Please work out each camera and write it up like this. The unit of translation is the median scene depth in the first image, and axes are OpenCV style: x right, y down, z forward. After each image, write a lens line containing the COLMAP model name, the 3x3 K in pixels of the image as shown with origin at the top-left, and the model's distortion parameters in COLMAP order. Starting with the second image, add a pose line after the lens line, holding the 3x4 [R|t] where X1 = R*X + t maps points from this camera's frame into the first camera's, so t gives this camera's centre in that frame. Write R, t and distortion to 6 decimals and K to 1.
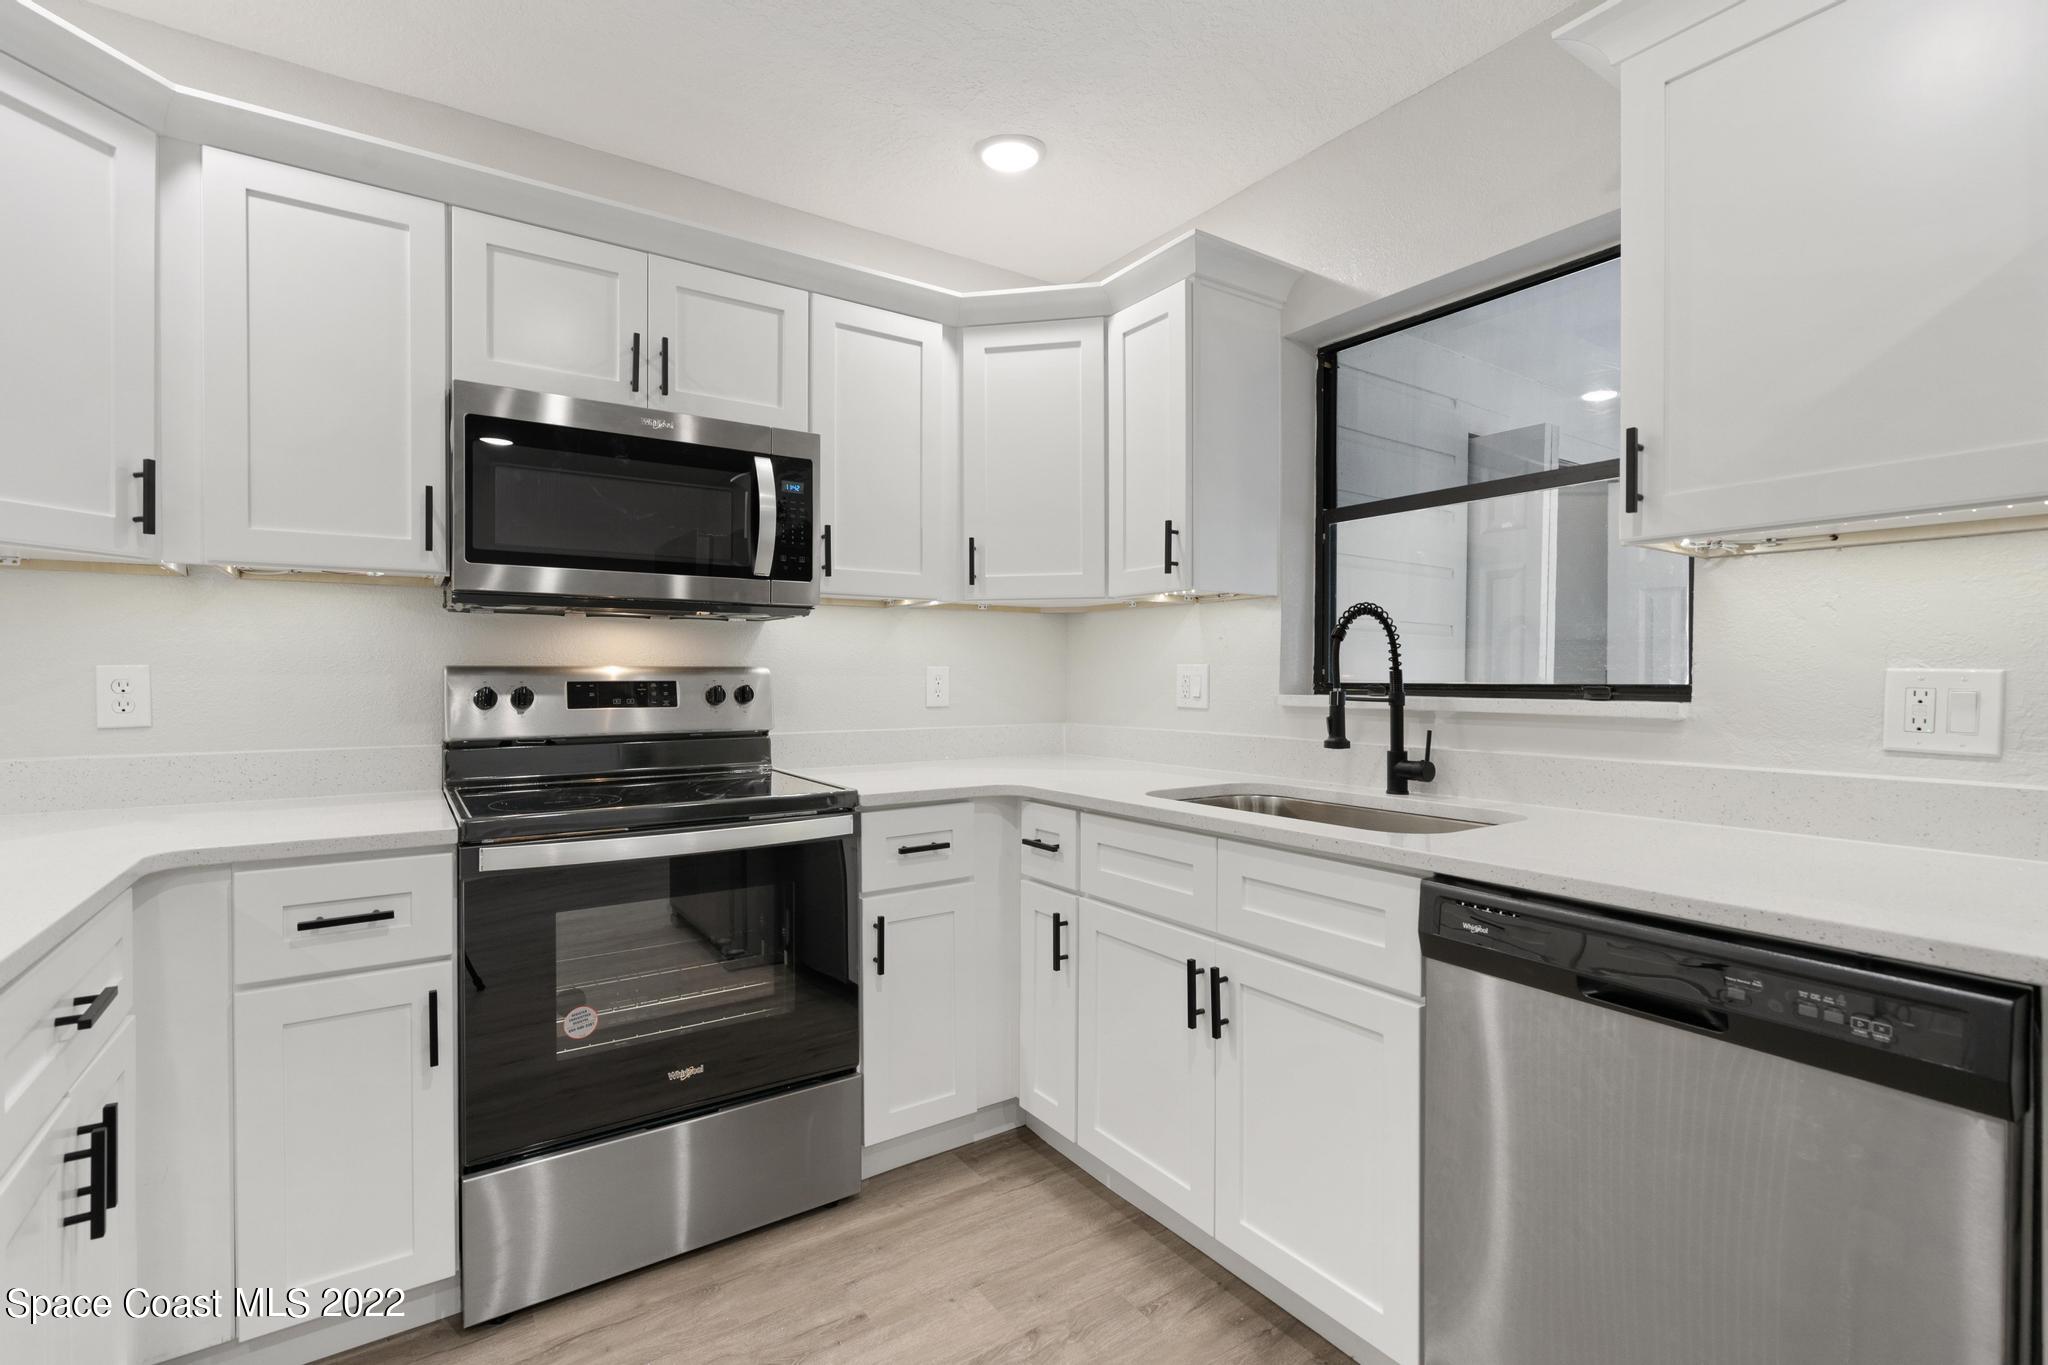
lens RADIAL K [[929.2, 0, 1009.7], [0, 929.2, 677.4], [0, 0, 1]] dist [-0.004433, 0.000237]
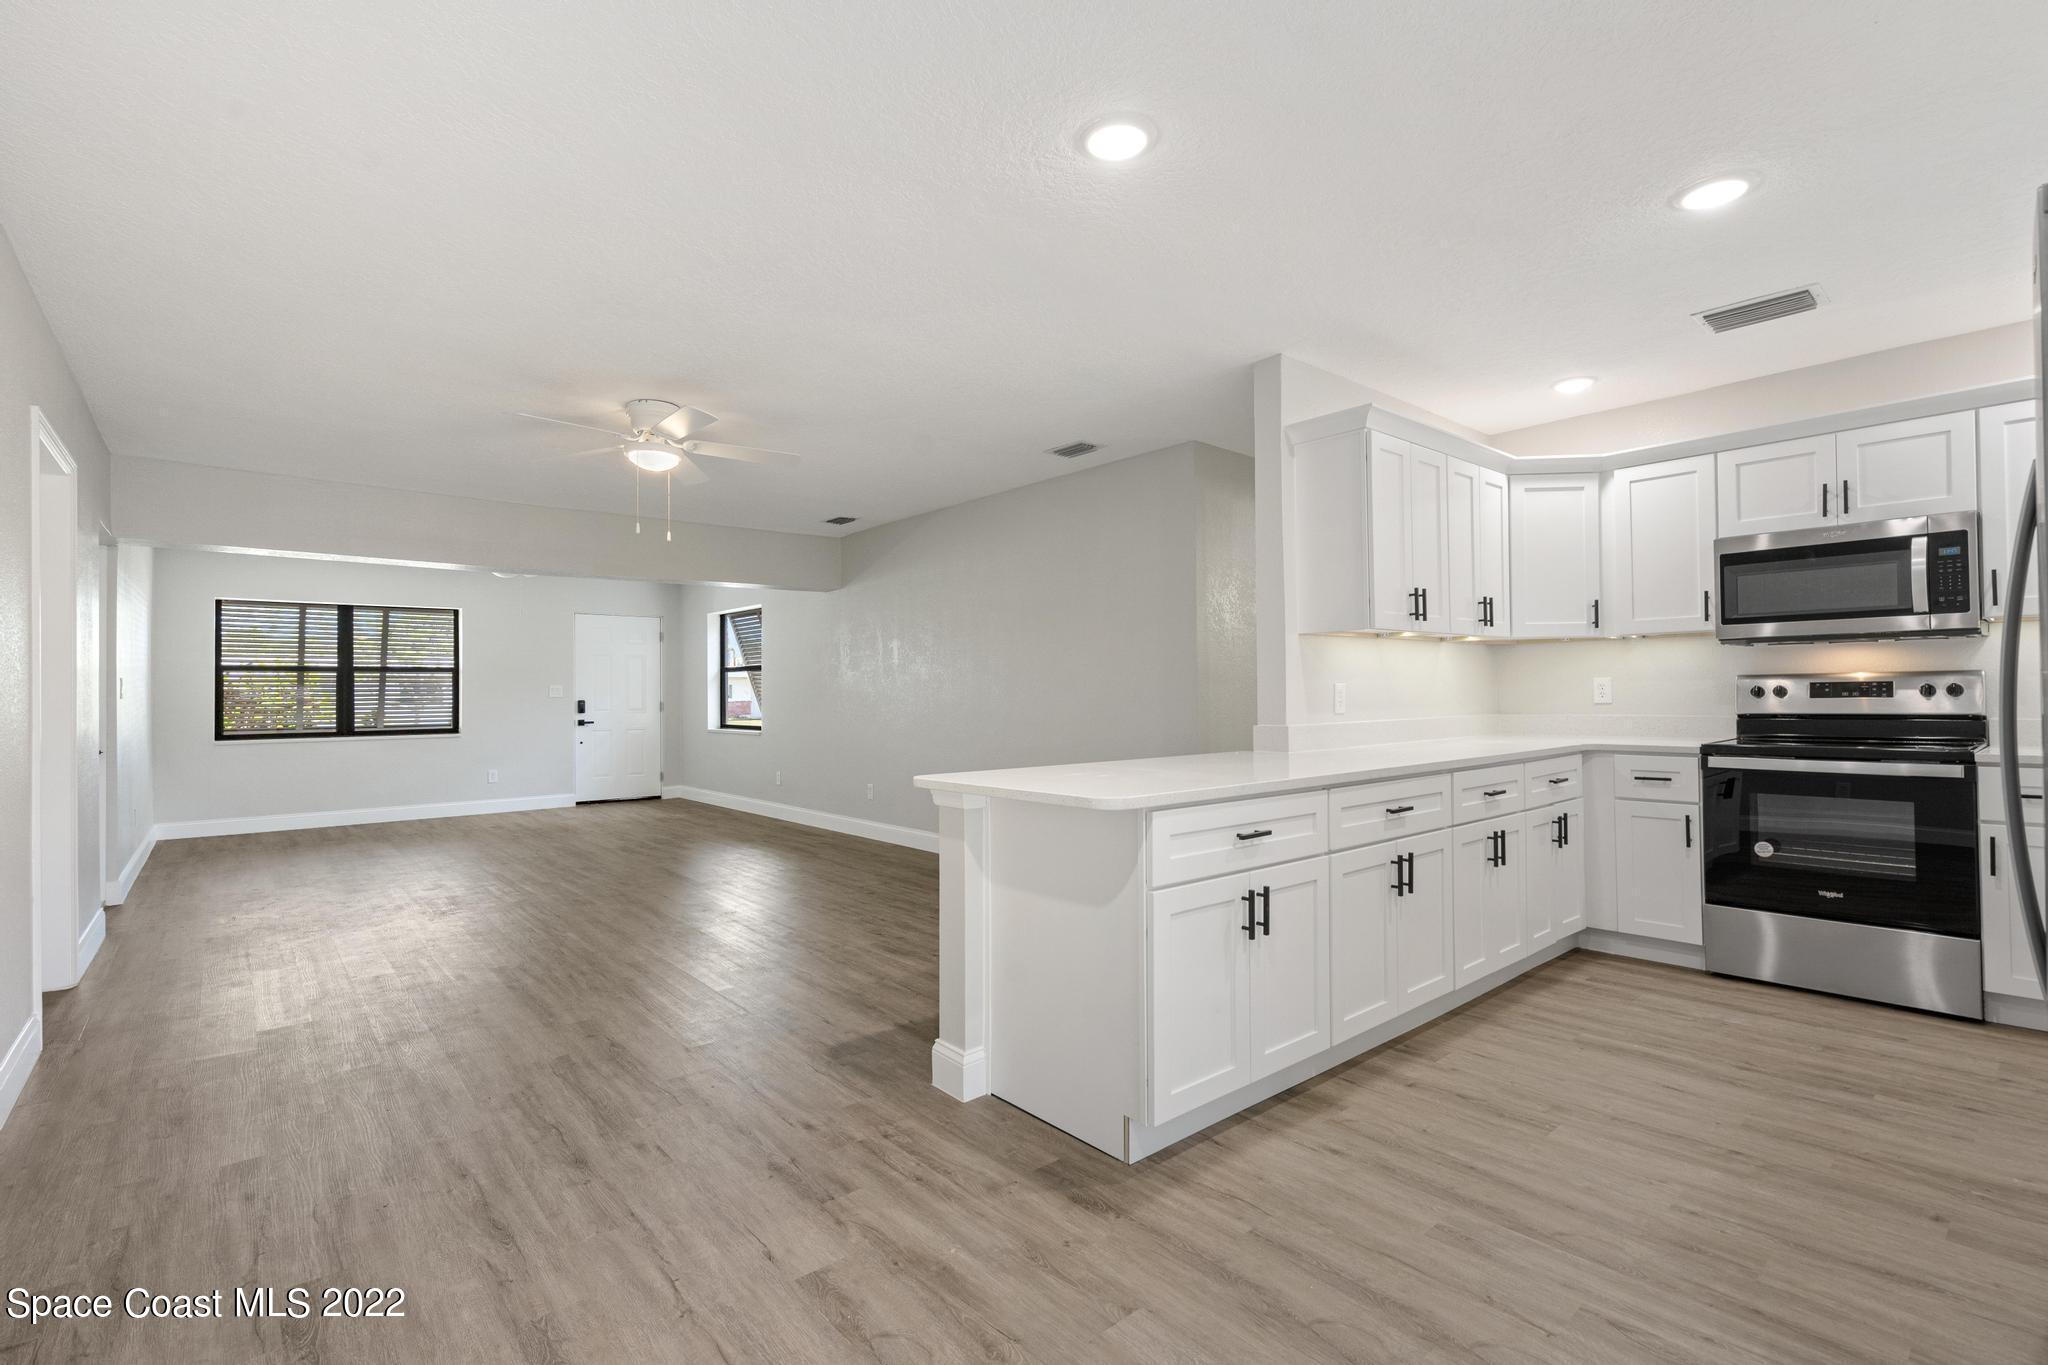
lens RADIAL K [[929.2, 0, 1027.9], [0, 929.2, 688.6], [0, 0, 1]] dist [-0.004433, 0.000237]
pose [[0.118709, -0.006815, -0.992906, 1.145611], [0.011073, 0.999923, -0.005539, 0.010889], [0.992867, -0.010337, 0.118775, -0.705499]]
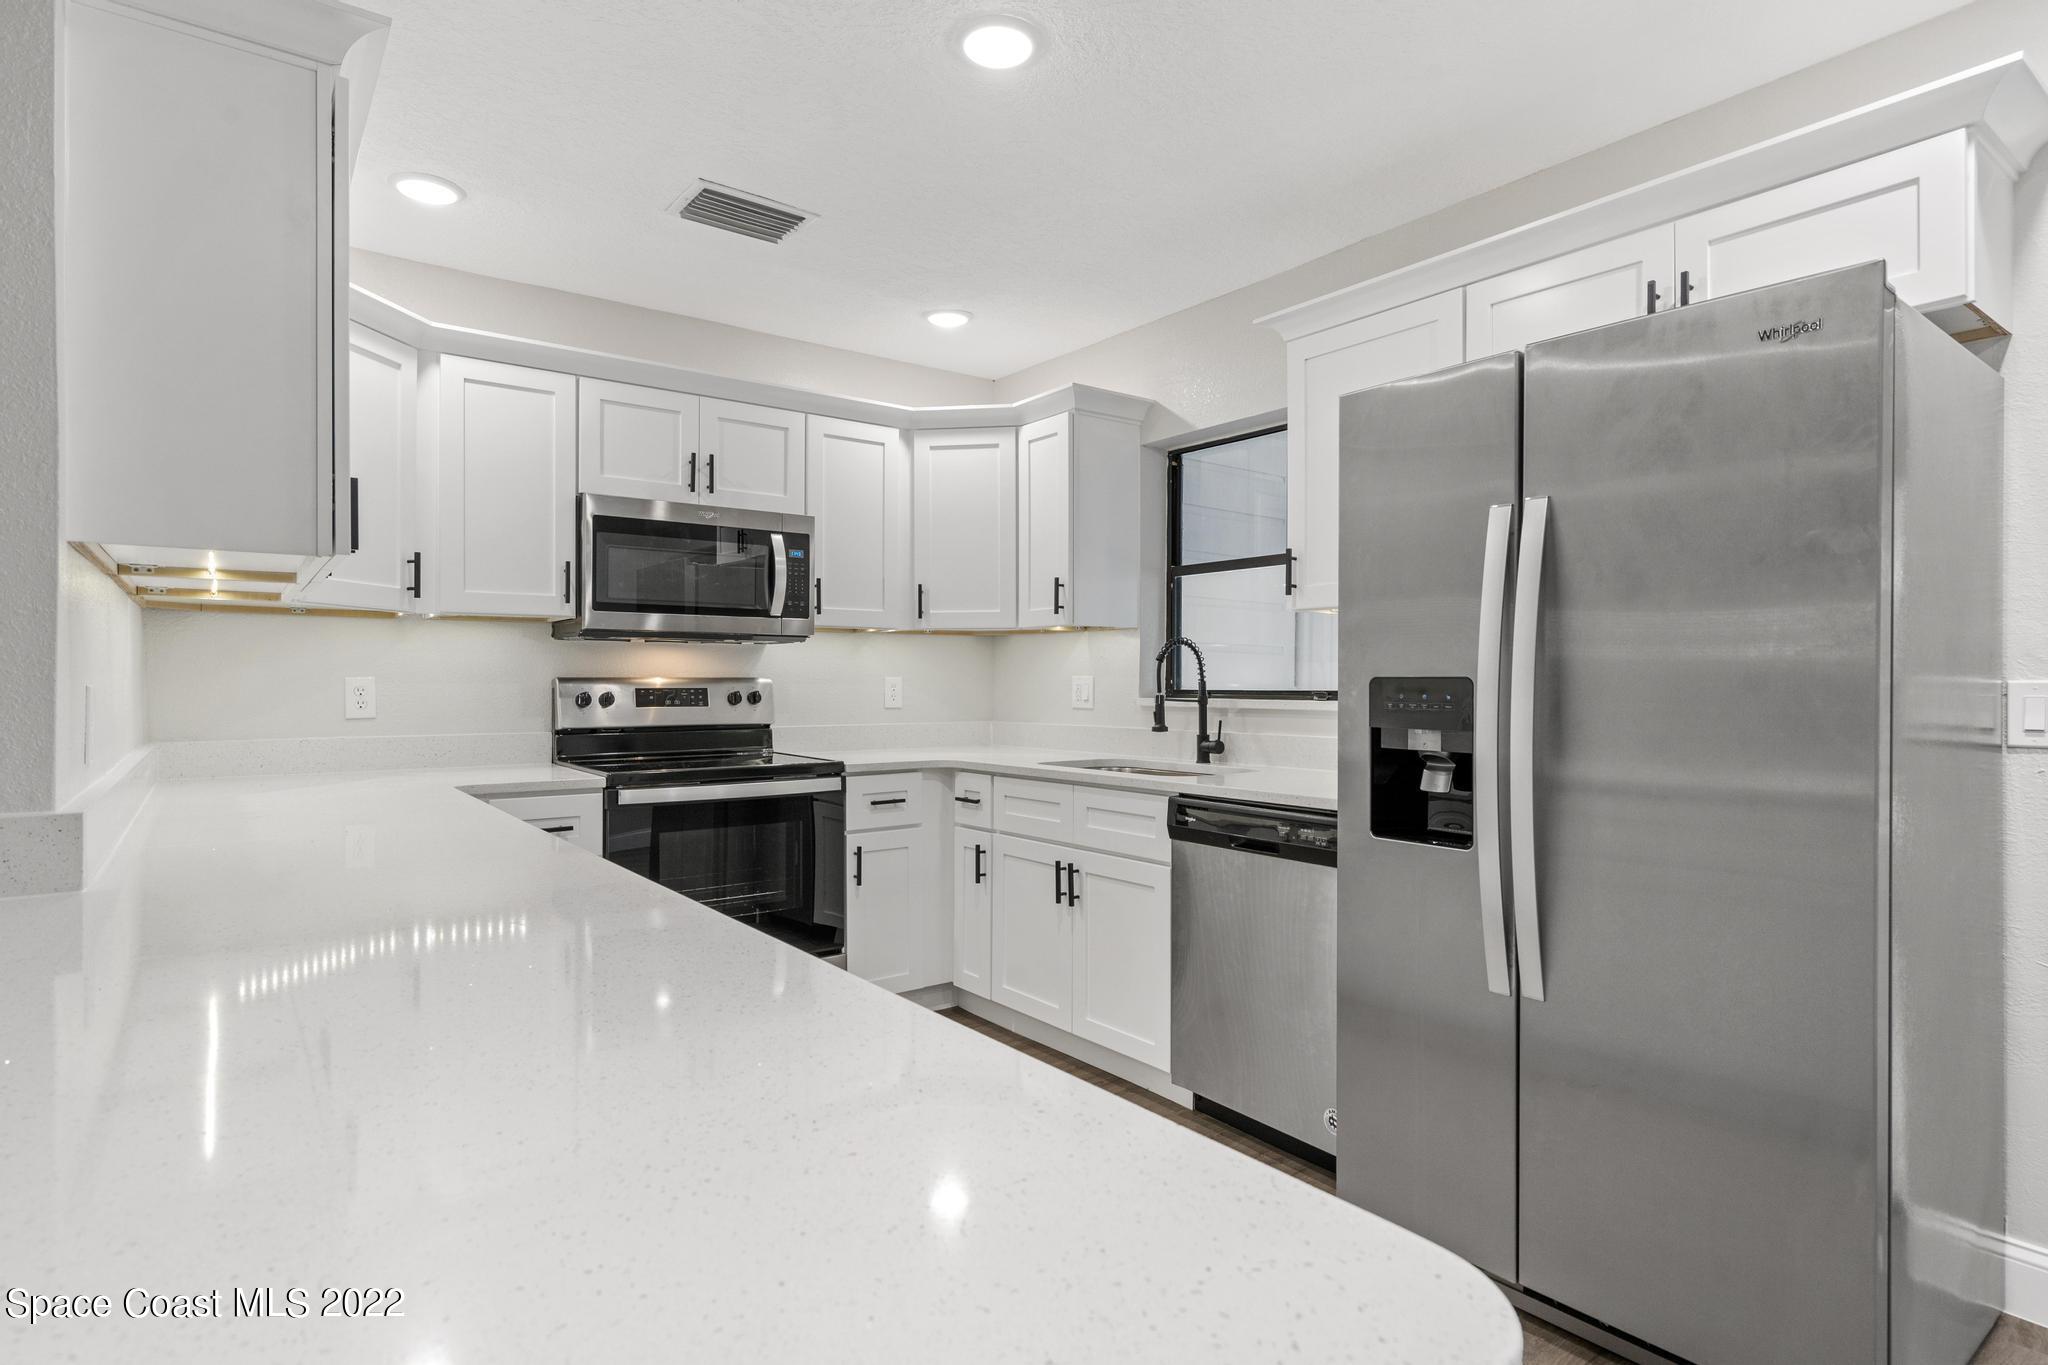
lens RADIAL K [[1070.2, 0, 1015.5], [0, 1070.2, 673.3], [0, 0, 1]] dist [-0.000134, 0.000766]
pose [[0.998540, 0.001486, 0.053988, 0.018032], [-0.000947, 0.999950, -0.010003, -0.002580], [-0.054000, 0.009938, 0.998491, -0.717622]]
